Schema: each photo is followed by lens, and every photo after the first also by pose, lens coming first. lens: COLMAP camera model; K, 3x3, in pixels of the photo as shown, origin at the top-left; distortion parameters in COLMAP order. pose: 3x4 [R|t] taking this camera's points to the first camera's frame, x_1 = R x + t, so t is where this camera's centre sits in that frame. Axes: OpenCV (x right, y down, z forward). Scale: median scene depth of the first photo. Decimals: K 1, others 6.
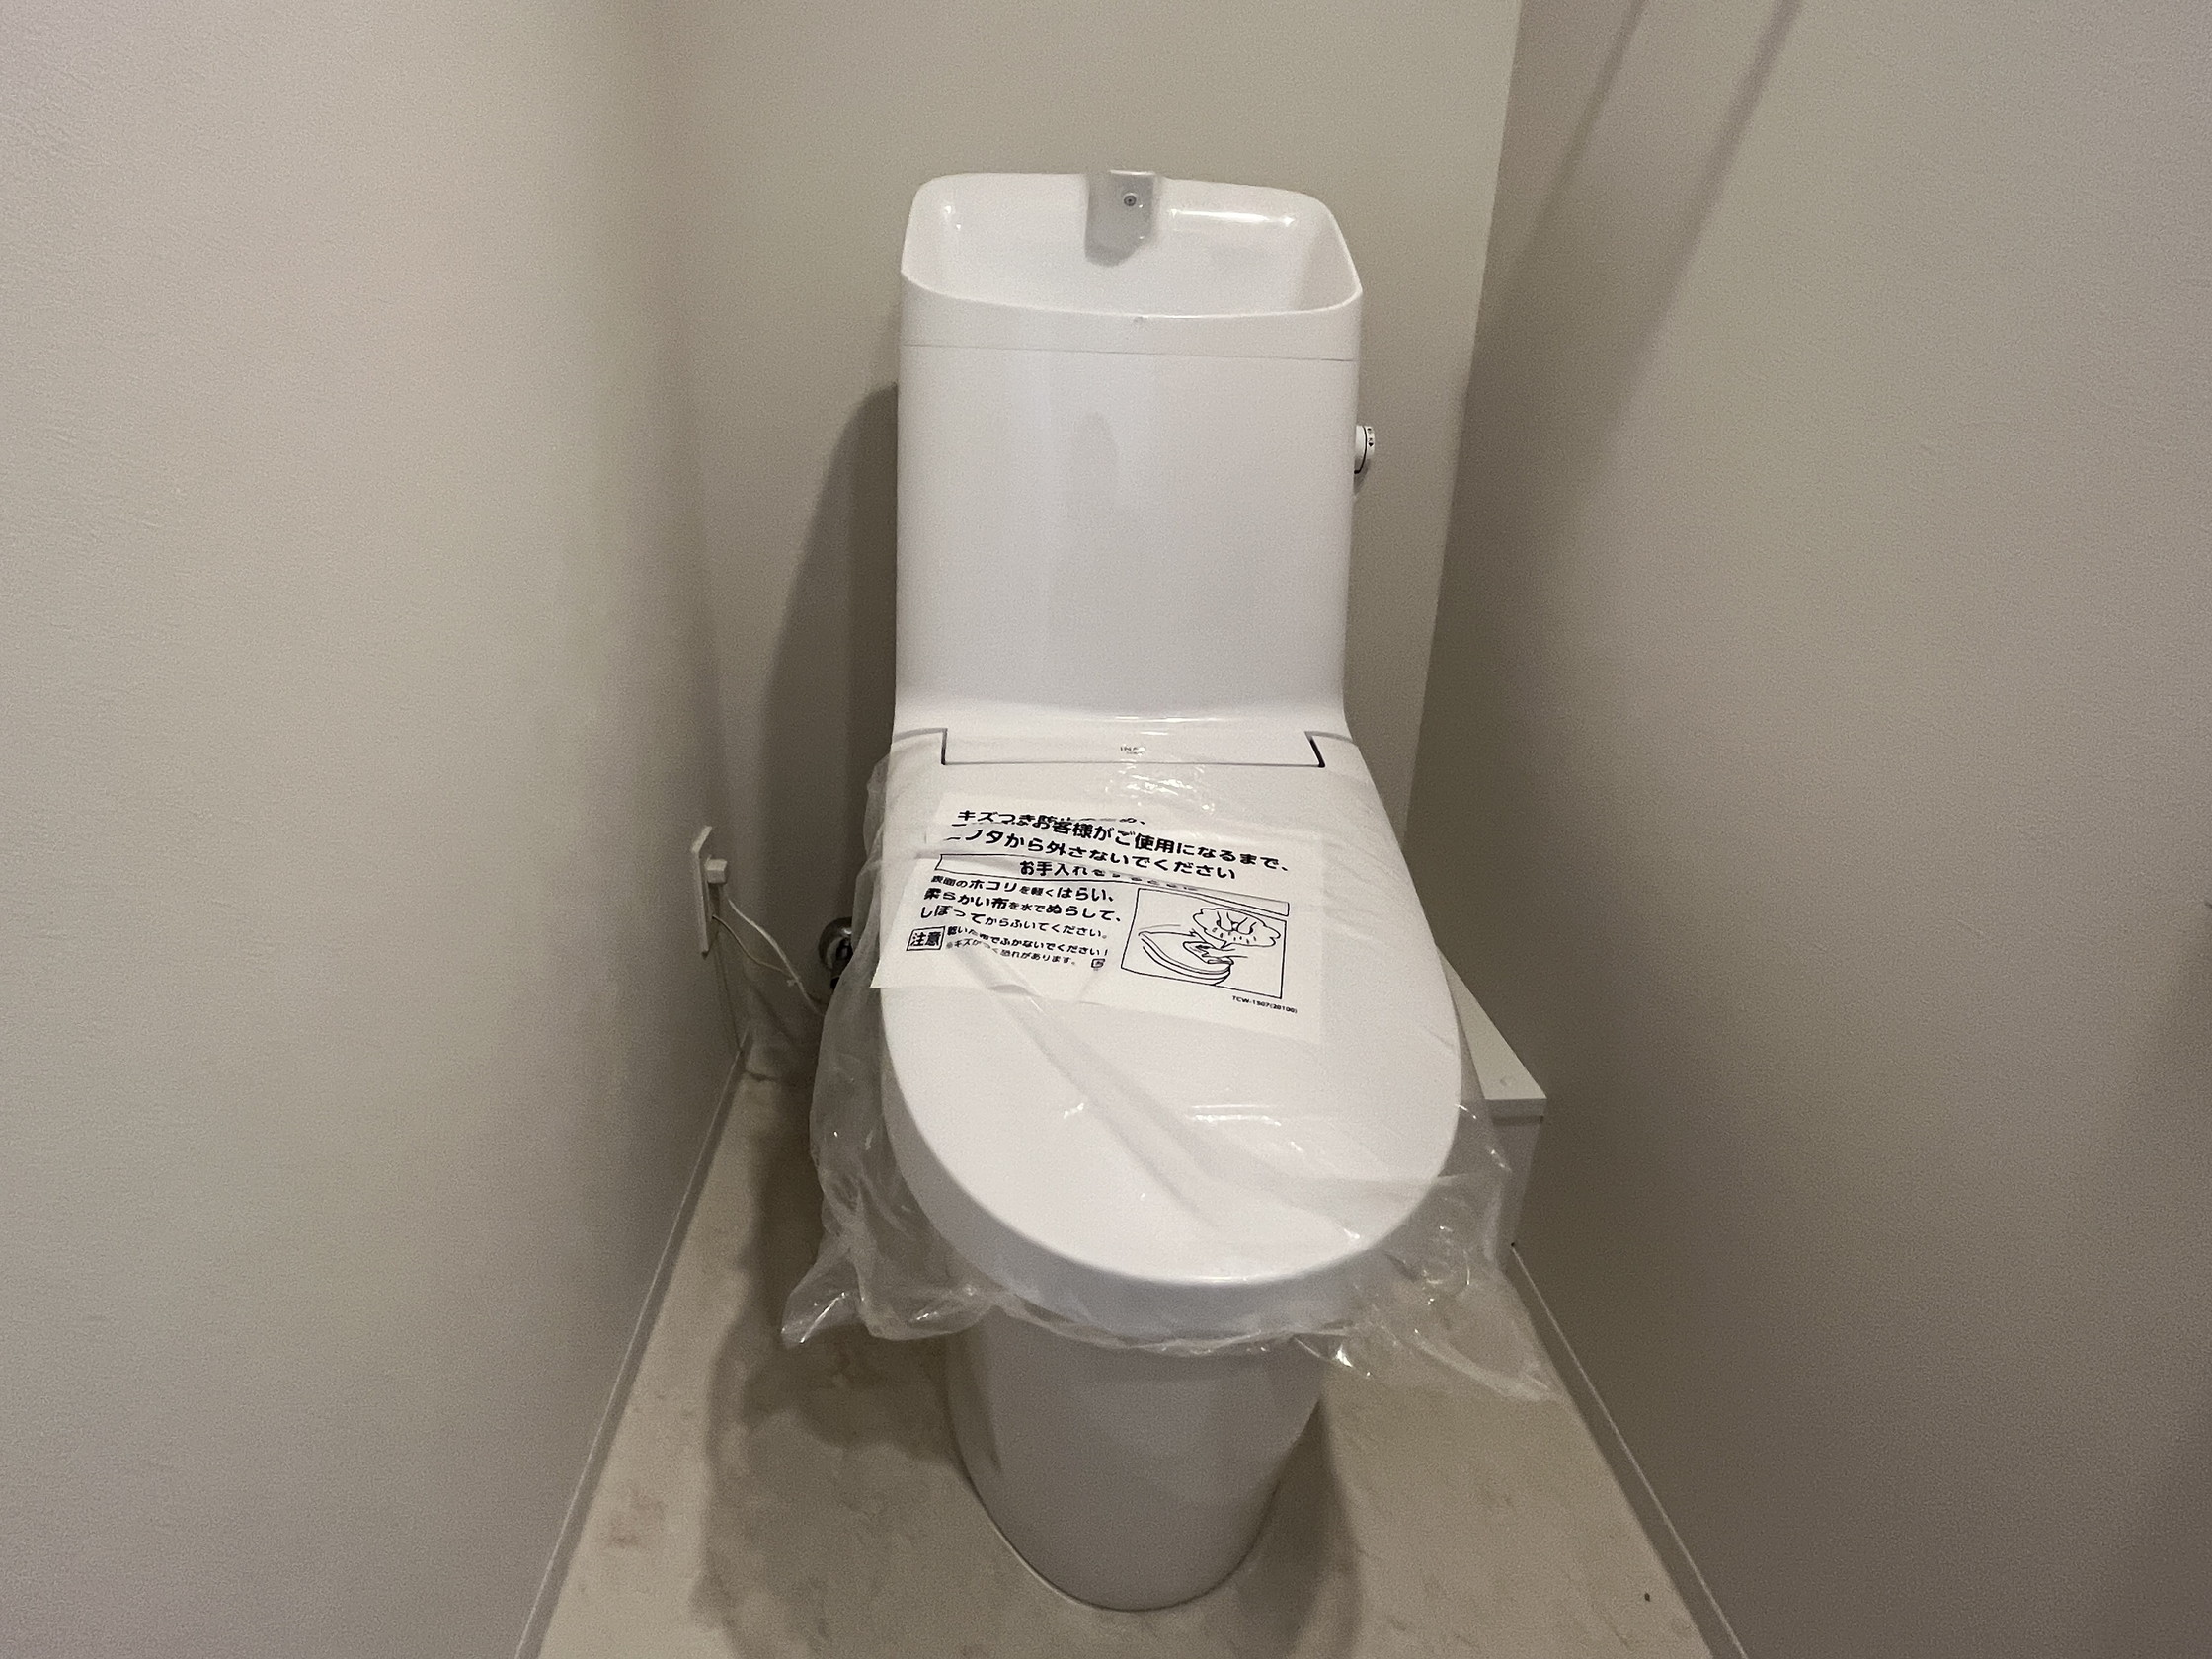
lens RADIAL K [[1186.1, 0, 1094.4], [0, 1186.1, 824.0], [0, 0, 1]] dist [-0.002292, 0.004651]
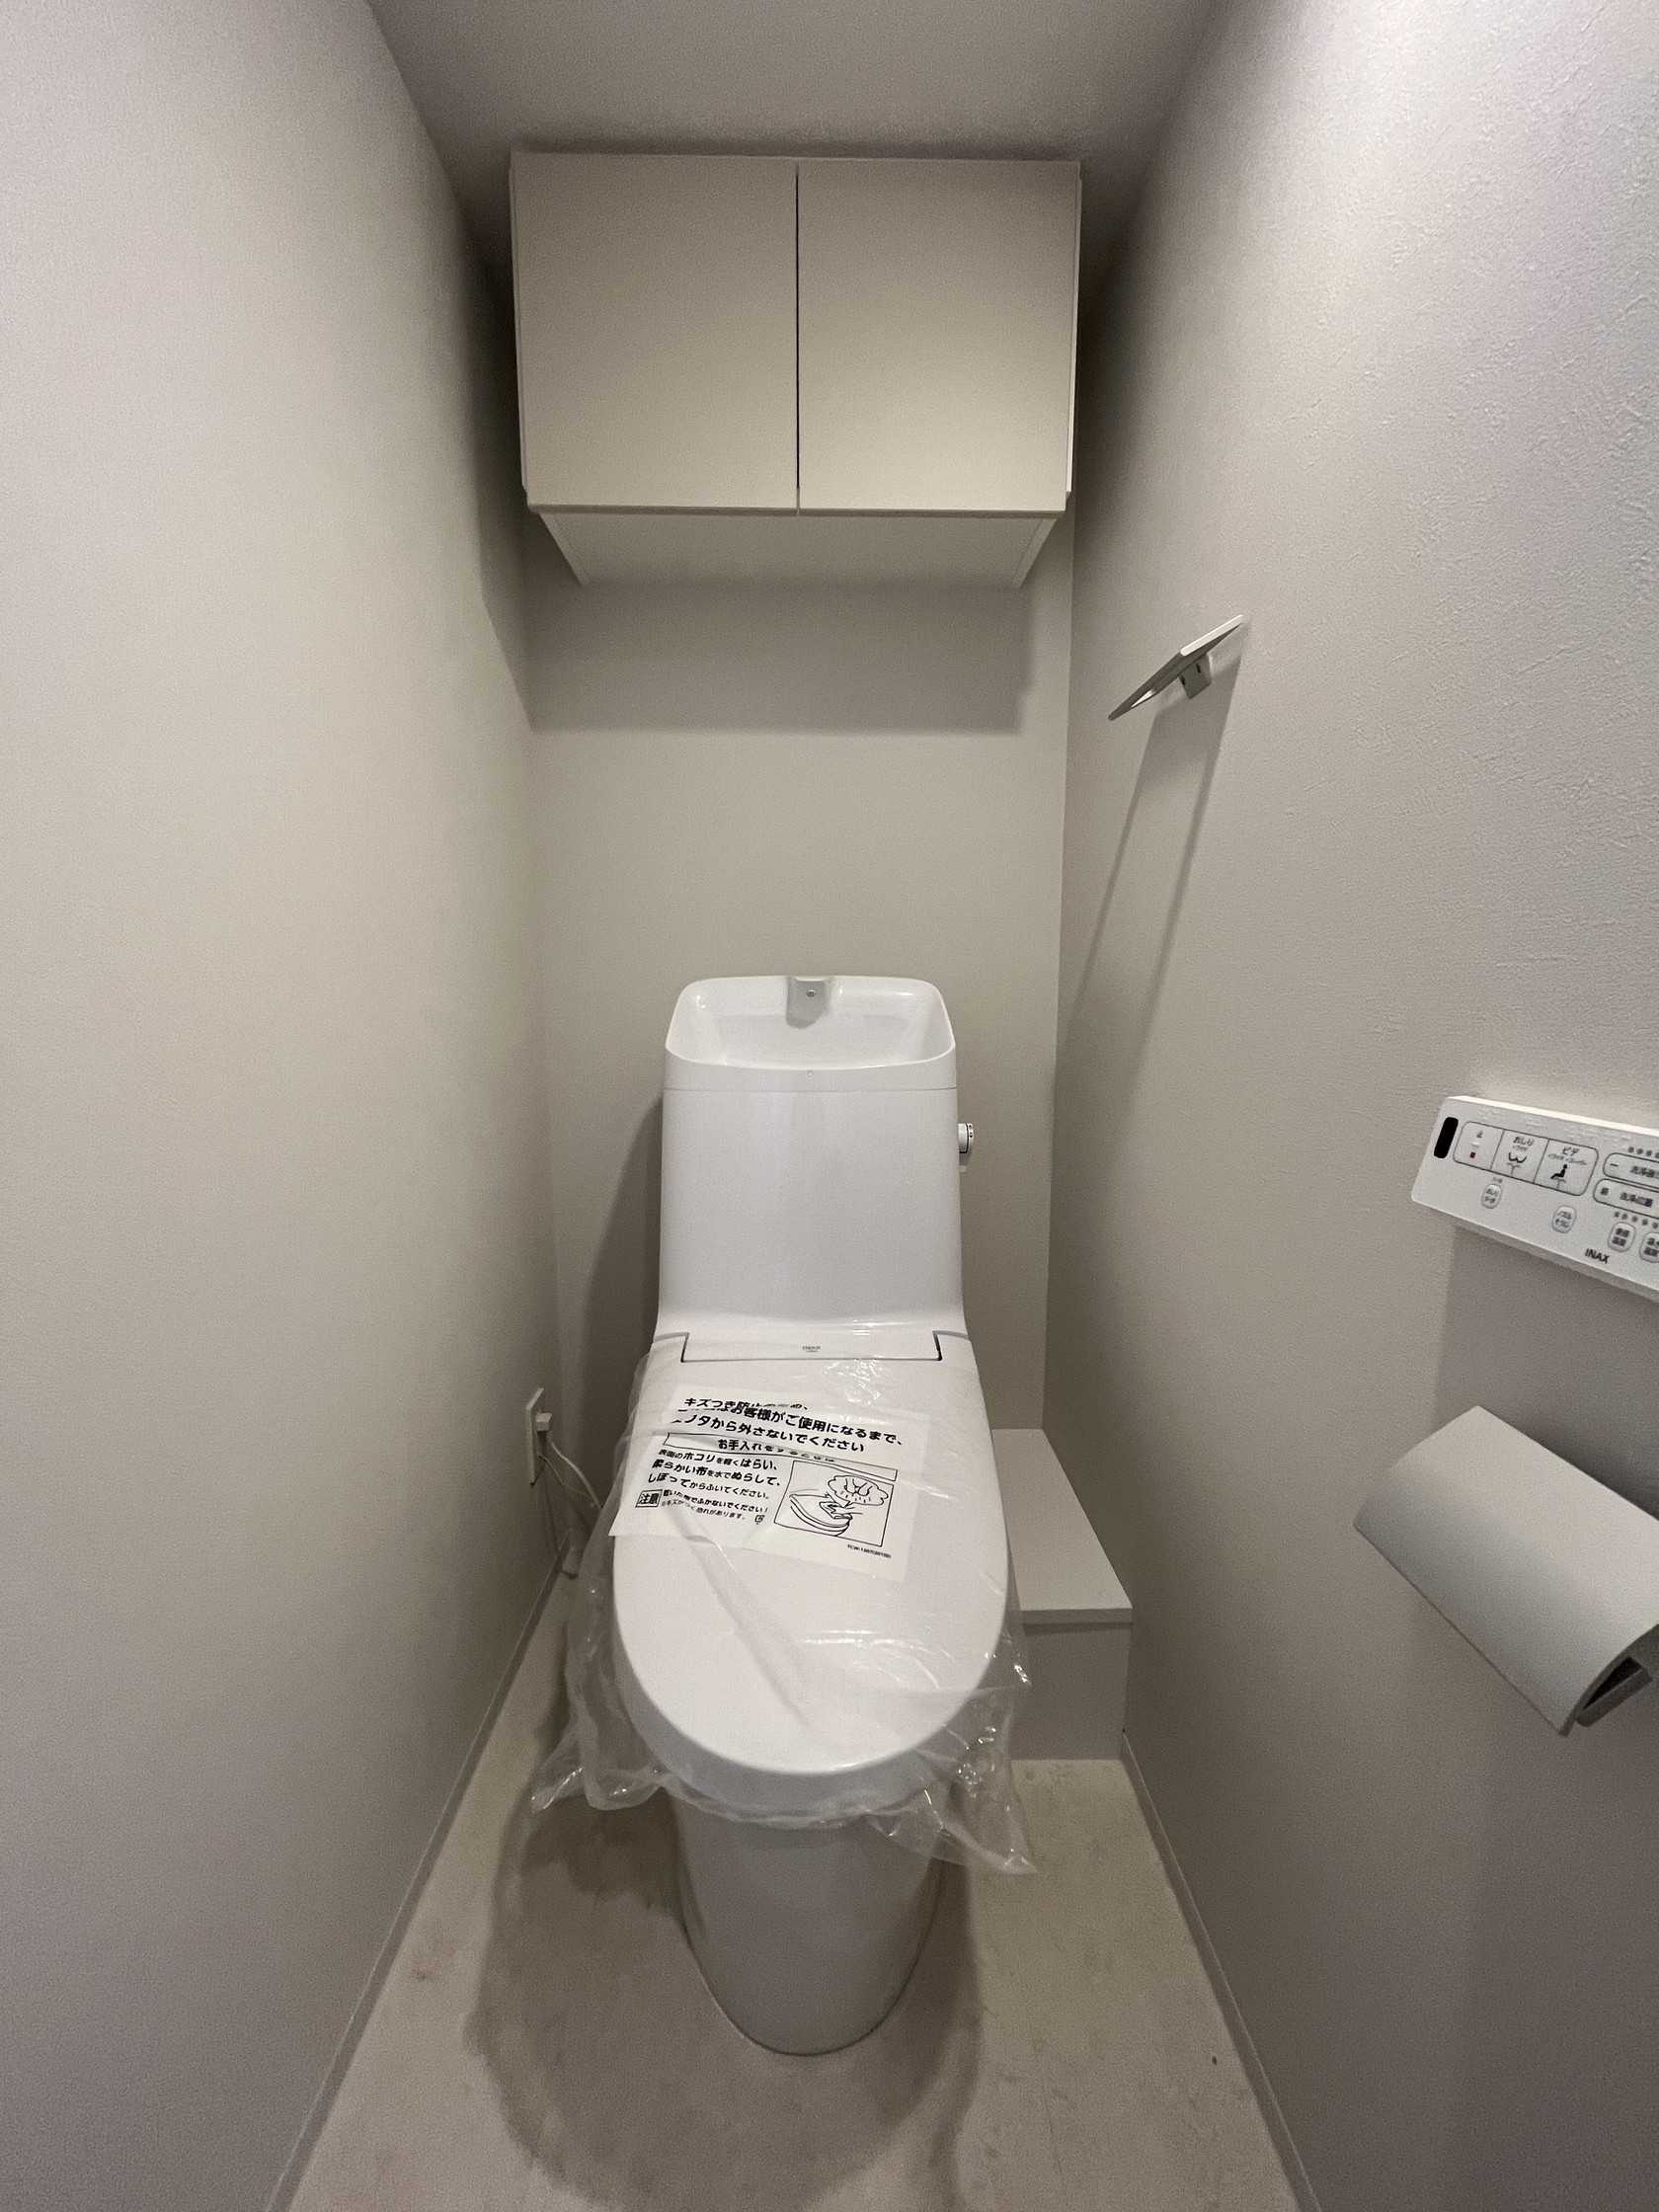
lens RADIAL K [[893.6, 0, 812.3], [0, 893.6, 1121.2], [0, 0, 1]] dist [-0.001872, 0.001354]
pose [[0.997334, -0.025347, -0.068432, 0.133343], [0.008589, 0.971997, -0.234835, -0.086849], [0.072468, 0.233621, 0.969623, -0.164473]]
